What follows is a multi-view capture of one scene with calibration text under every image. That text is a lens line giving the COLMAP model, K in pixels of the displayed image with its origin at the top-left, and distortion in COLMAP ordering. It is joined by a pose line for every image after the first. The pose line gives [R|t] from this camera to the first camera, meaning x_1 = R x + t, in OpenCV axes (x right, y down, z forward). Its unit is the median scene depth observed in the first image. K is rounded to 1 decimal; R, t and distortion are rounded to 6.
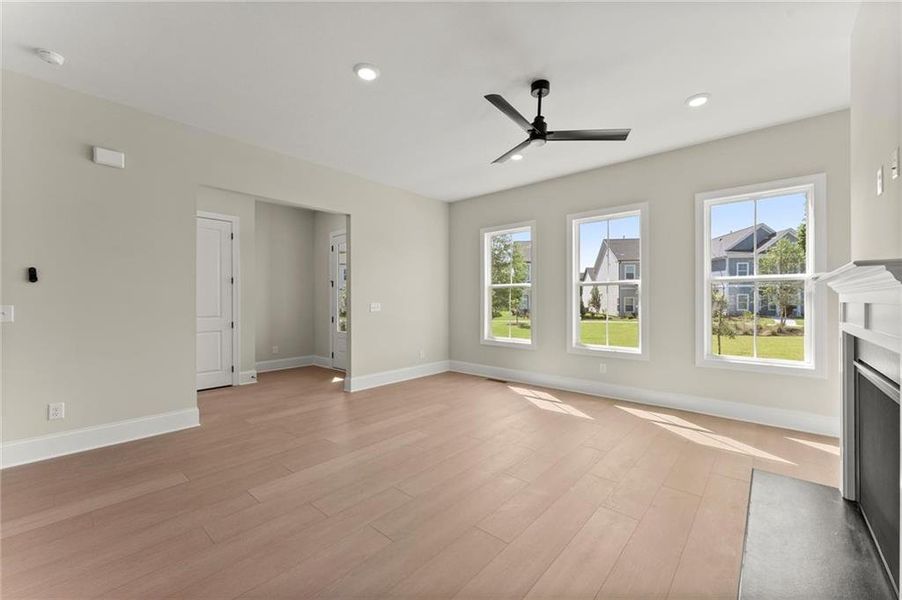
lens RADIAL K [[368.9, 0, 455.7], [0, 368.9, 301.9], [0, 0, 1]] dist [0.001466, -0.000191]
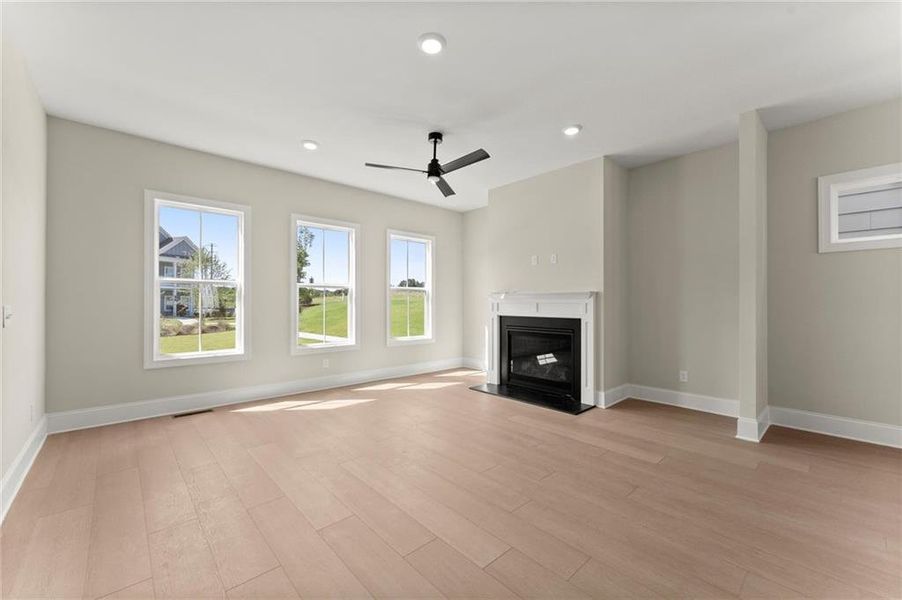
lens RADIAL K [[344.4, 0, 446.7], [0, 344.4, 302.6], [0, 0, 1]] dist [-0.015744, -0.000162]
pose [[0.102177, 0.003049, 0.994762, -0.530872], [-0.000234, 0.999995, -0.003041, 0.000988], [-0.994766, 0.000078, 0.102177, 0.472707]]
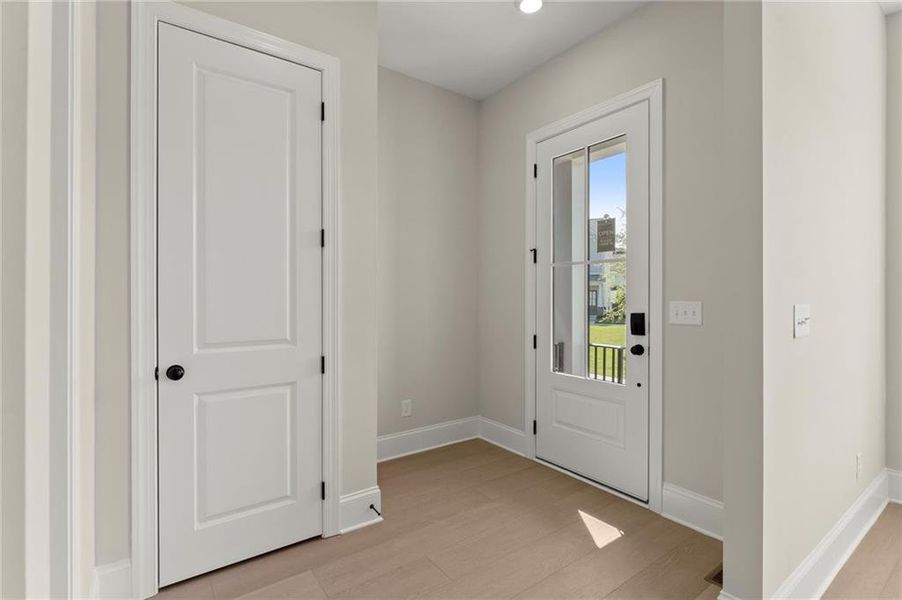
lens RADIAL K [[426.2, 0, 445.2], [0, 426.2, 297.2], [0, 0, 1]] dist [0.005047, 0.000500]
pose [[0.971901, 0.001489, -0.235387, -0.394383], [-0.002263, 0.999993, -0.003017, -0.000188], [0.235381, 0.003465, 0.971897, 0.630301]]
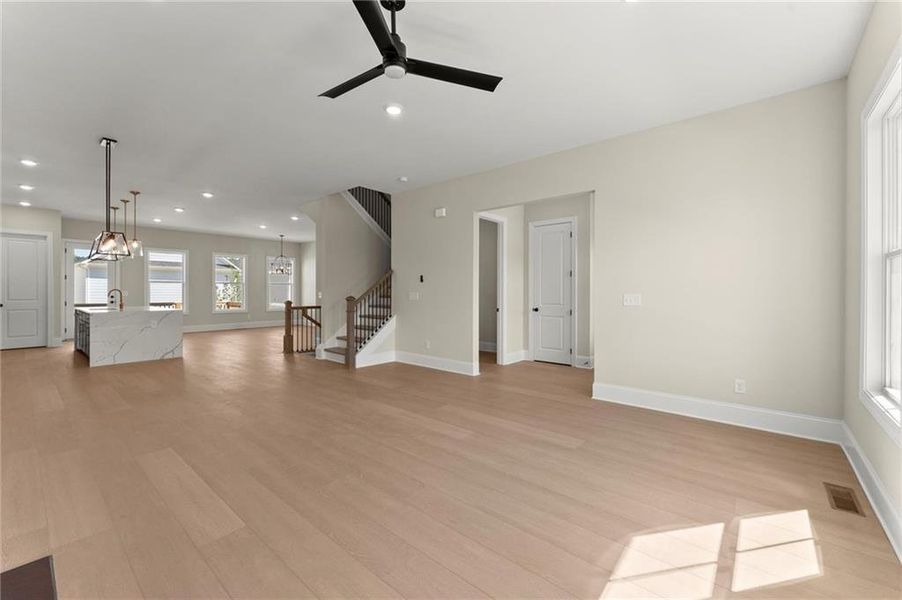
lens RADIAL K [[368.9, 0, 448.0], [0, 368.9, 293.6], [0, 0, 1]] dist [0.001466, -0.000191]
pose [[-0.004873, 0.006793, -0.999965, 0.532563], [-0.005031, 0.999964, 0.006817, -0.001582], [0.999975, 0.005064, -0.004839, 0.622859]]
